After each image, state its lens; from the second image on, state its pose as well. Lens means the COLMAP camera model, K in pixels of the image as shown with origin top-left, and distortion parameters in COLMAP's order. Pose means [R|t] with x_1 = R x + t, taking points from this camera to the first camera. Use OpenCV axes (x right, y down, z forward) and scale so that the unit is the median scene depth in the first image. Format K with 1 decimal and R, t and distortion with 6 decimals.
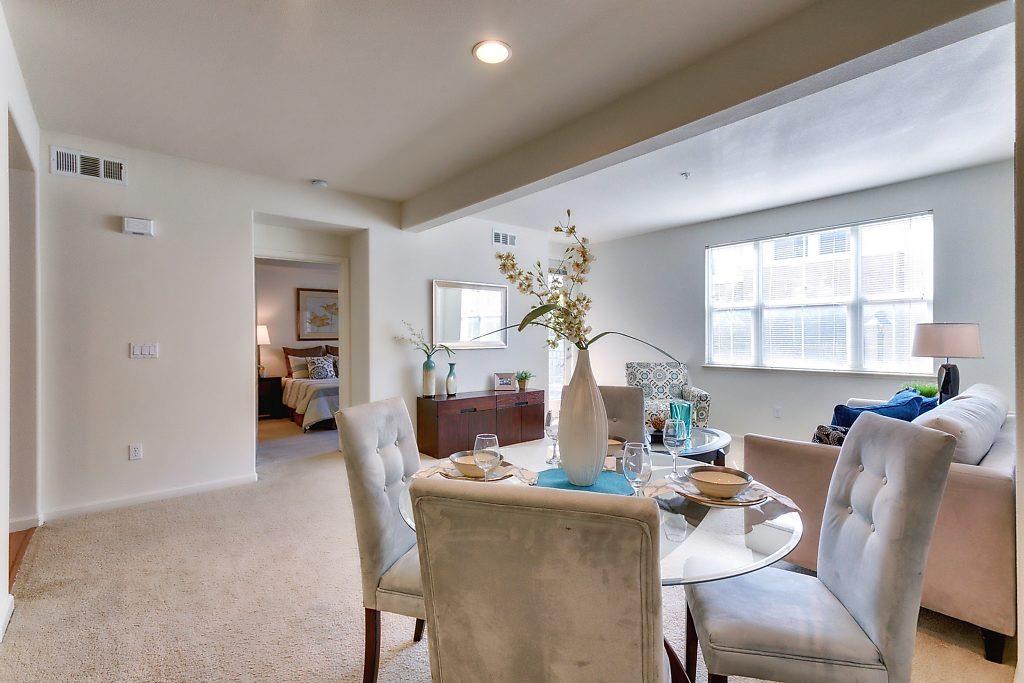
lens RADIAL K [[467.5, 0, 509.4], [0, 467.5, 344.1], [0, 0, 1]] dist [0.012801, 0.001718]
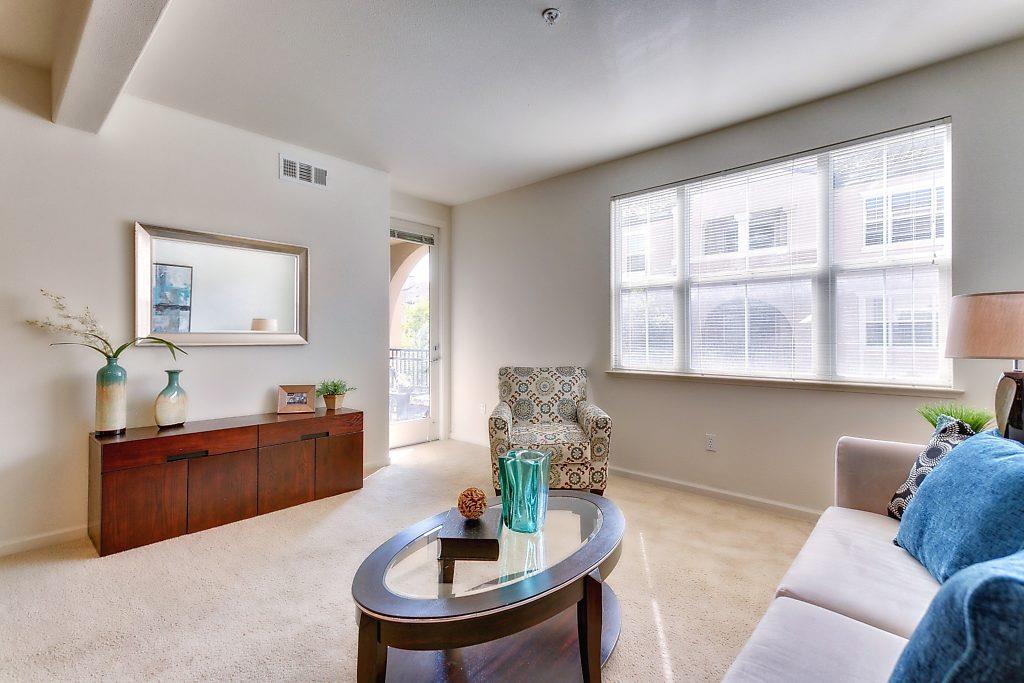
lens RADIAL K [[467.5, 0, 511.4], [0, 467.5, 338.3], [0, 0, 1]] dist [0.012801, 0.001718]
pose [[0.992367, 0.004600, 0.123233, 0.200410], [-0.002231, 0.999810, -0.019354, 0.011861], [-0.123299, 0.018931, 0.992189, 0.360517]]
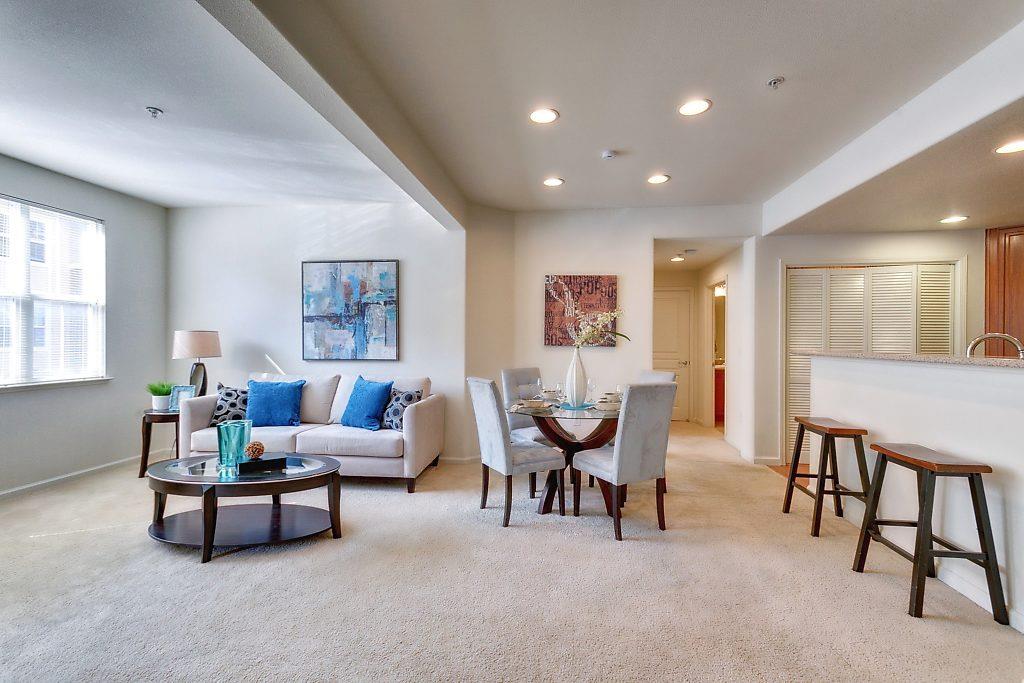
lens RADIAL K [[467.5, 0, 506.8], [0, 467.5, 342.9], [0, 0, 1]] dist [0.012801, 0.001718]
pose [[-0.660061, -0.000079, 0.751212, -0.377575], [0.006777, 0.999959, 0.006060, -0.009234], [-0.751182, 0.009090, -0.660033, 0.786778]]
